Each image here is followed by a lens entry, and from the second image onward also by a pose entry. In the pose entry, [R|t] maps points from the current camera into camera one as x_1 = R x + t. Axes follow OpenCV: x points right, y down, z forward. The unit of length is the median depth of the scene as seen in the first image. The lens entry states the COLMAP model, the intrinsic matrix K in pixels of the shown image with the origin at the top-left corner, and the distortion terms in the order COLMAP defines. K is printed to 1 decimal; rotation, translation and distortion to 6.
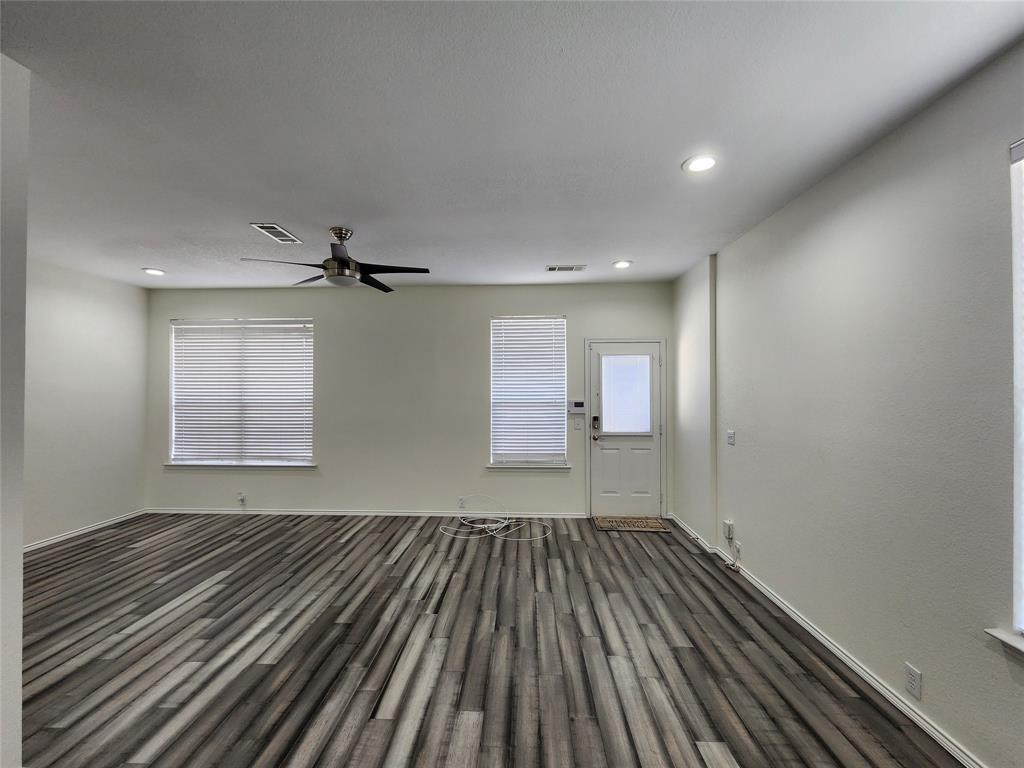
lens RADIAL K [[426.1, 0, 508.5], [0, 426.1, 383.9], [0, 0, 1]] dist [-0.000176, -0.002009]
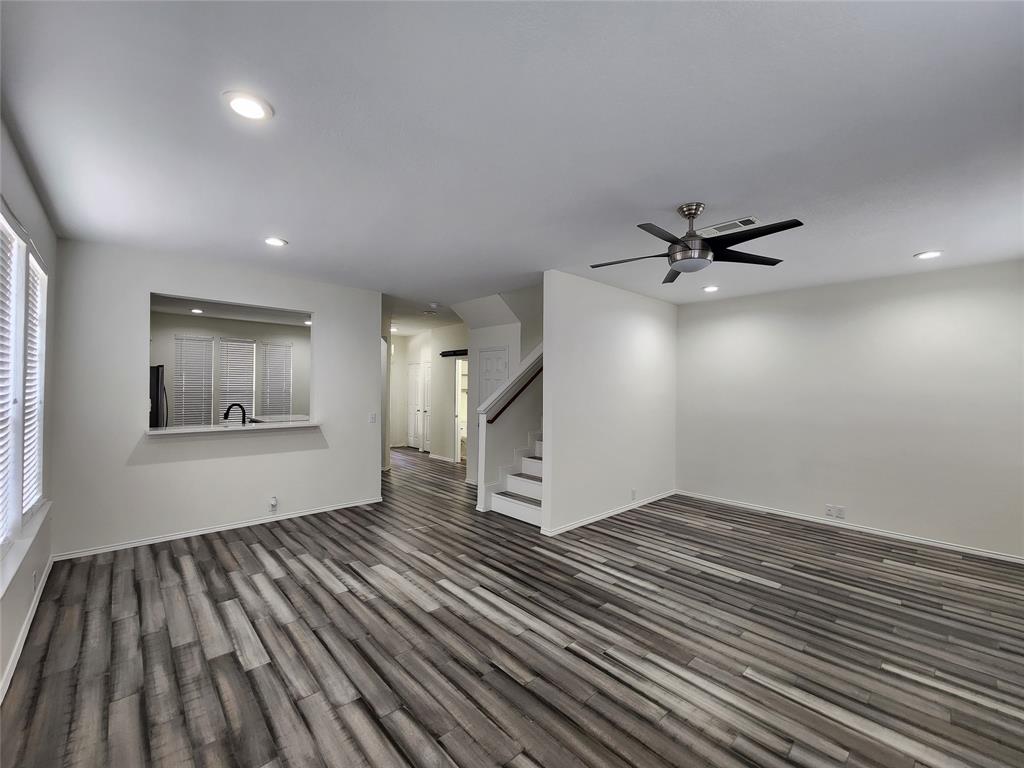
lens RADIAL K [[426.1, 0, 507.4], [0, 426.1, 385.7], [0, 0, 1]] dist [-0.000176, -0.002009]
pose [[-0.713231, -0.006803, -0.700896, 0.581118], [-0.003698, 0.999976, -0.005942, 0.005448], [0.700919, -0.001646, -0.713239, 1.680801]]
